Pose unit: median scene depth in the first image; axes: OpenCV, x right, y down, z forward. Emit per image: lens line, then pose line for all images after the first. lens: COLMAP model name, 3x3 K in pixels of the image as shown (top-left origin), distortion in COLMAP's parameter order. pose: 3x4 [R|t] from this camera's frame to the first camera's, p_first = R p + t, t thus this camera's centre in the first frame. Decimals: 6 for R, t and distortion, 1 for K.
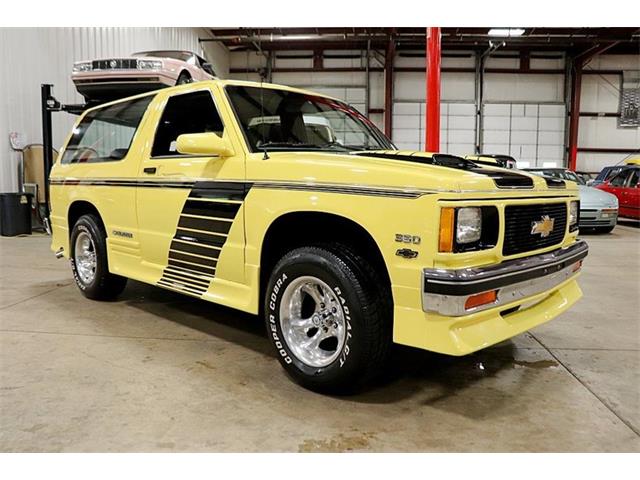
lens RADIAL K [[533.1, 0, 320.0], [0, 533.1, 240.0], [0, 0, 1]] dist [-0.169722, 0.166713]
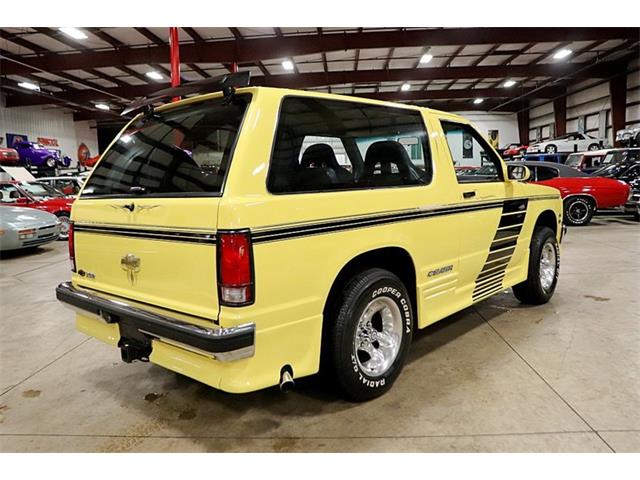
lens RADIAL K [[533.1, 0, 320.0], [0, 533.1, 240.0], [0, 0, 1]] dist [-0.169722, 0.166713]
pose [[-0.014576, -0.124588, 0.992101, -1.394739], [0.147140, 0.981138, 0.125373, -0.224809], [-0.989008, 0.147805, 0.004031, 1.338119]]
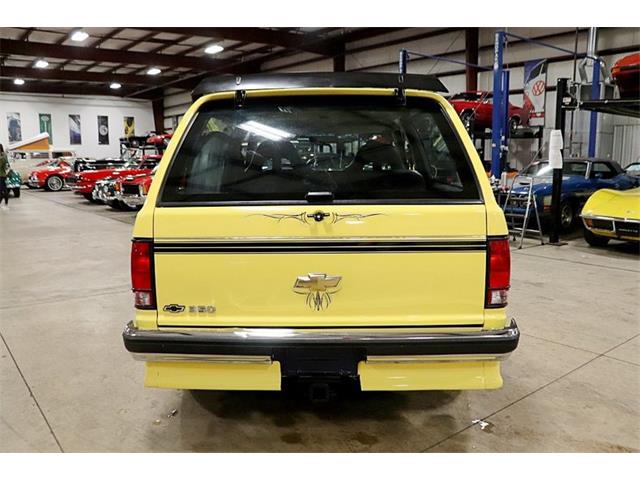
lens RADIAL K [[533.1, 0, 320.0], [0, 533.1, 240.0], [0, 0, 1]] dist [-0.169722, 0.166713]
pose [[-0.657018, -0.122030, 0.743933, -1.107701], [0.087281, 0.967863, 0.235846, -0.342352], [-0.748805, 0.219886, -0.625253, 2.023763]]
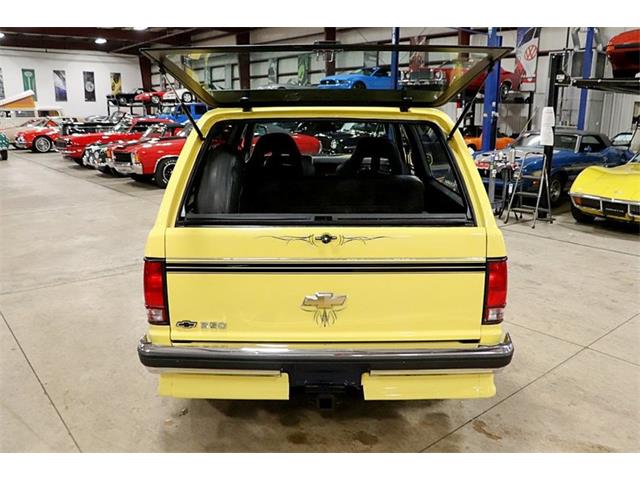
lens RADIAL K [[529.4, 0, 320.0], [0, 529.4, 240.0], [0, 0, 1]] dist [-0.172246, 0.167064]
pose [[-0.672884, -0.185988, 0.715986, -1.093842], [0.076921, 0.945040, 0.317779, -0.429363], [-0.735738, 0.268902, -0.621596, 2.034340]]
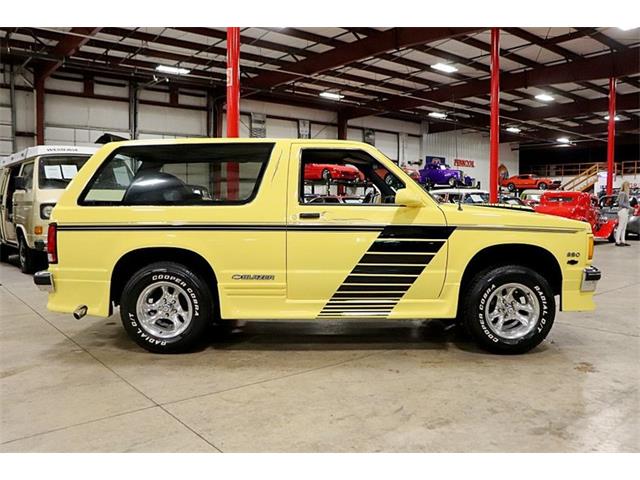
lens RADIAL K [[529.4, 0, 320.0], [0, 529.4, 240.0], [0, 0, 1]] dist [-0.172246, 0.167064]
pose [[0.726893, -0.052191, 0.684765, -1.119566], [0.083030, 0.996473, -0.012189, -0.068472], [-0.681713, 0.065716, 0.728662, 0.174370]]
